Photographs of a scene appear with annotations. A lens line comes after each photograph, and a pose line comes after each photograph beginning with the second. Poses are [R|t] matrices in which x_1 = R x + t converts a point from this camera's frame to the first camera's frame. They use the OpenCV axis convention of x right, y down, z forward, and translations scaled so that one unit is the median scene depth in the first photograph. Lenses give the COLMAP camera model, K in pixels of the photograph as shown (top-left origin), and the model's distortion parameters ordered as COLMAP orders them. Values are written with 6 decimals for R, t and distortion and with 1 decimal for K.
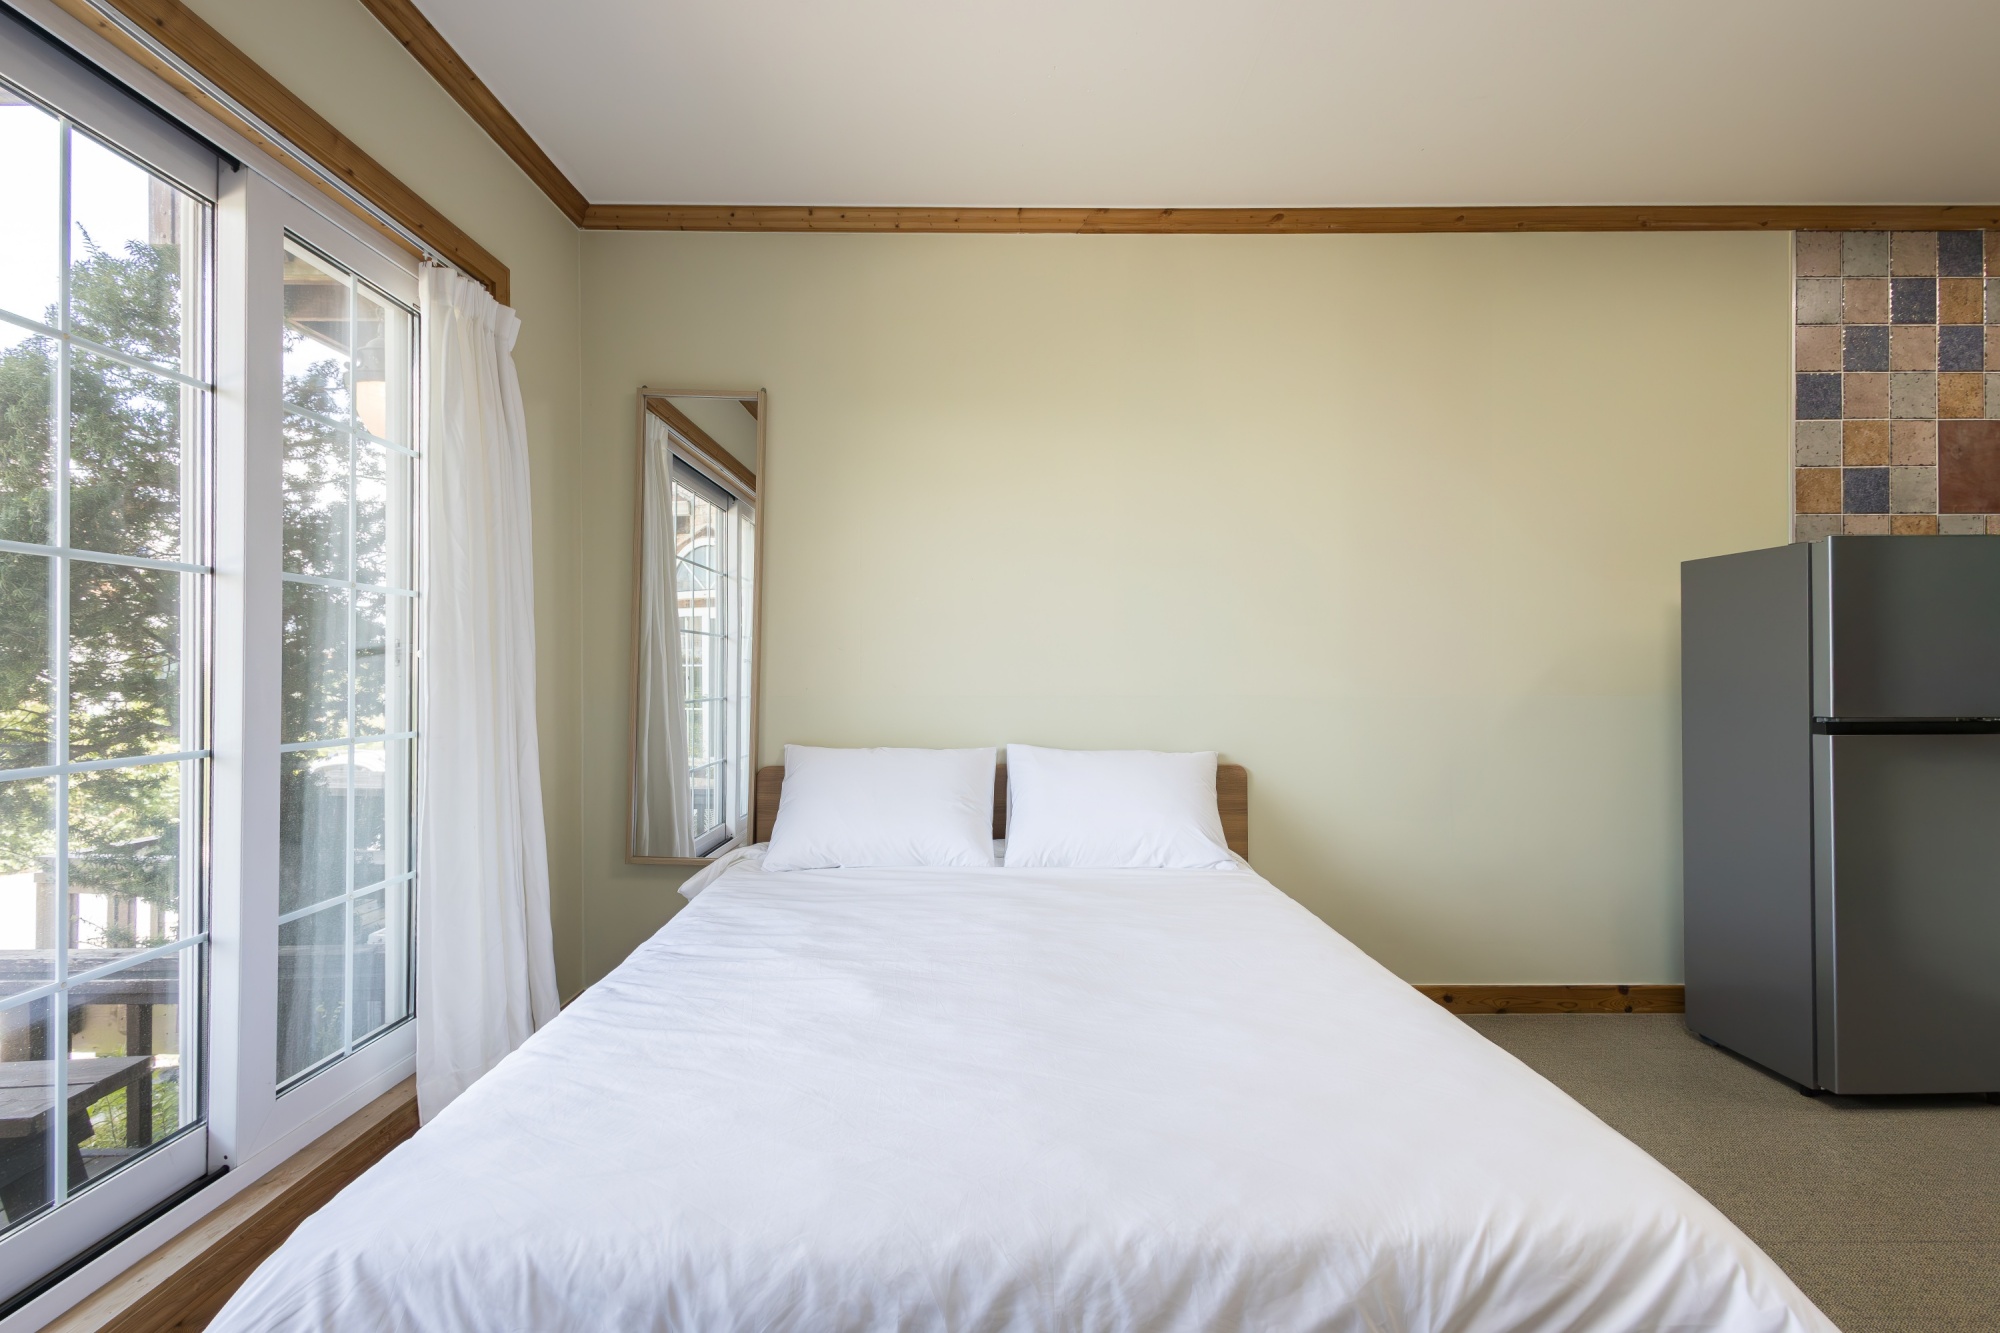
lens RADIAL K [[919.9, 0, 999.6], [0, 919.9, 667.5], [0, 0, 1]] dist [0.009641, -0.001832]
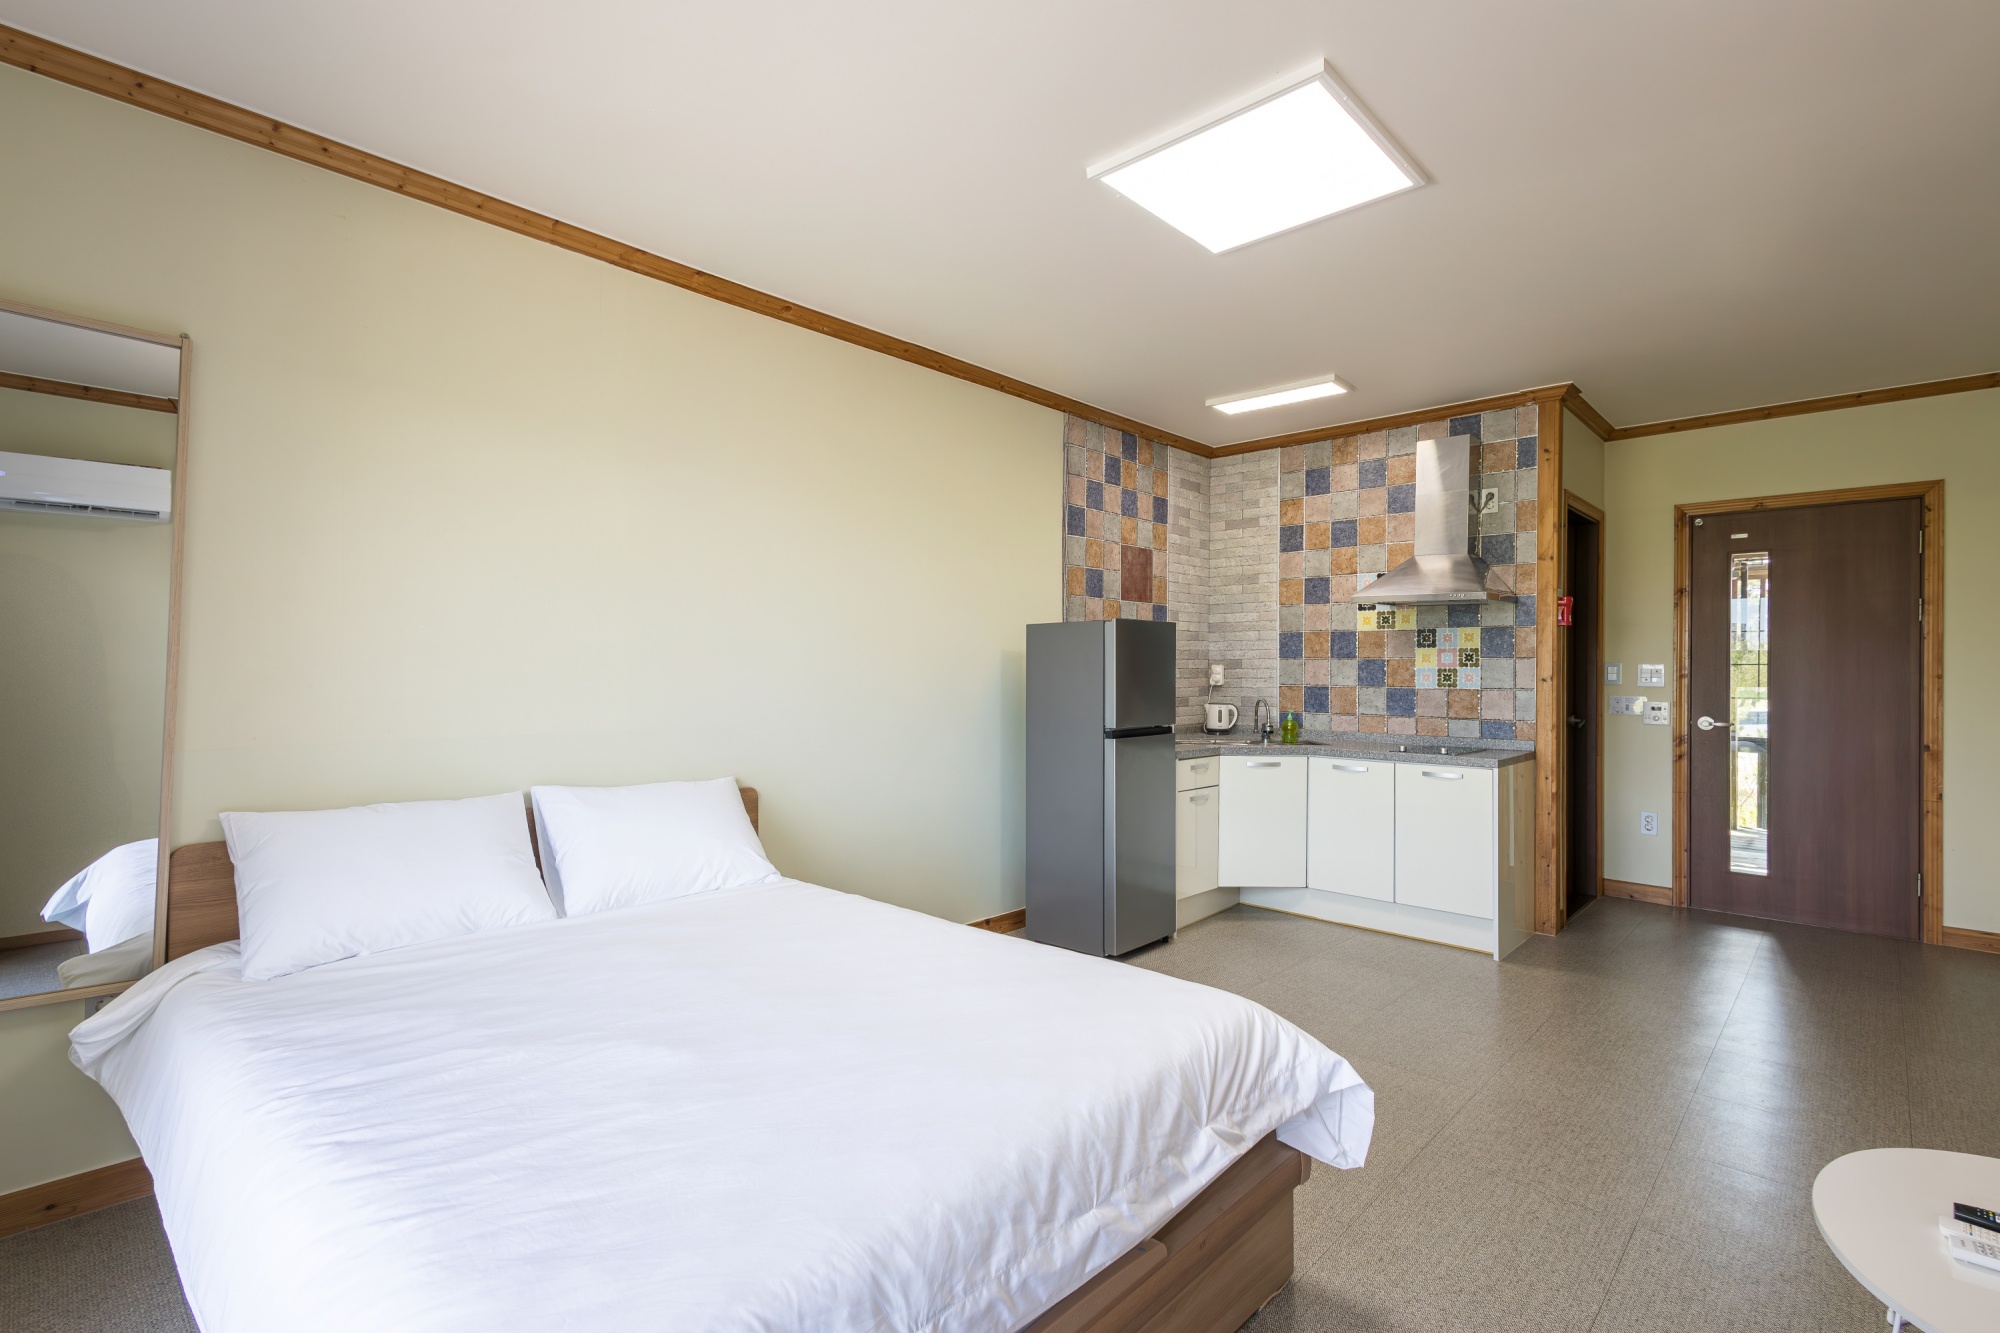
lens RADIAL K [[919.9, 0, 999.0], [0, 919.9, 667.2], [0, 0, 1]] dist [0.009641, -0.001832]
pose [[0.690299, 0.007738, 0.723483, -0.427556], [-0.007224, 0.999967, -0.003802, -0.047181], [-0.723488, -0.002602, 0.690332, 0.017427]]
